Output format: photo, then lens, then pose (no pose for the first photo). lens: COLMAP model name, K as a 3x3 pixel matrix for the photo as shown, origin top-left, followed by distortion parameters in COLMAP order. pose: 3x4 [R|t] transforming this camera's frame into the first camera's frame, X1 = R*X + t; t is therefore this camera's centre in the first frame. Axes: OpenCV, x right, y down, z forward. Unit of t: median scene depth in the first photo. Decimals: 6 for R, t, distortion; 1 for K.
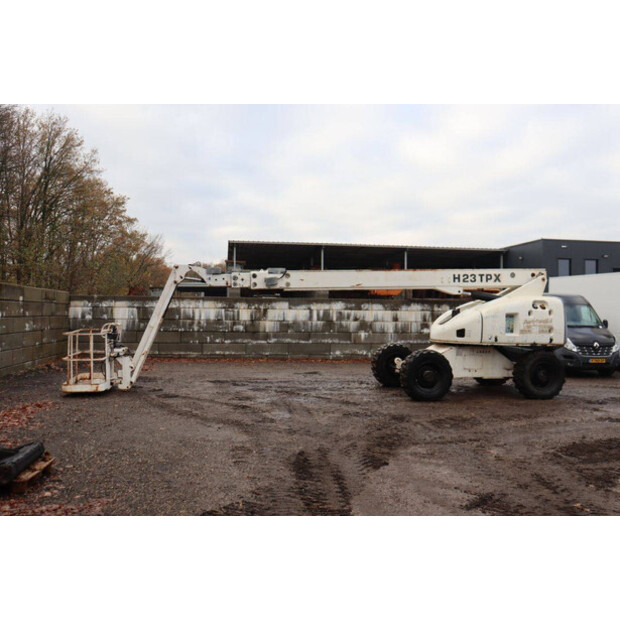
lens RADIAL K [[569.0, 0, 310.1], [0, 569.0, 303.4], [0, 0, 1]] dist [-0.143844, 0.171767]
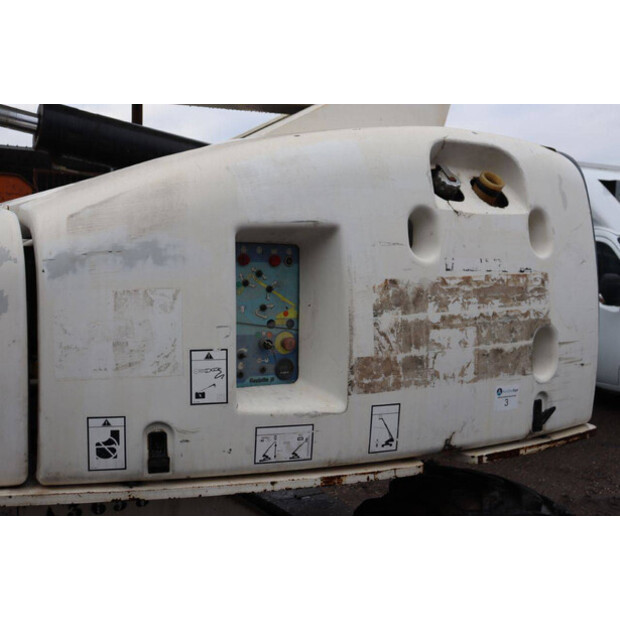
lens RADIAL K [[701.3, 0, 310.0], [0, 701.3, 310.0], [0, 0, 1]] dist [-0.004024, -0.001531]
pose [[0.928028, -0.030428, 0.371267, 0.180833], [-0.001755, 0.996290, 0.086038, 0.013099], [-0.372507, -0.080497, 0.924531, 0.502888]]
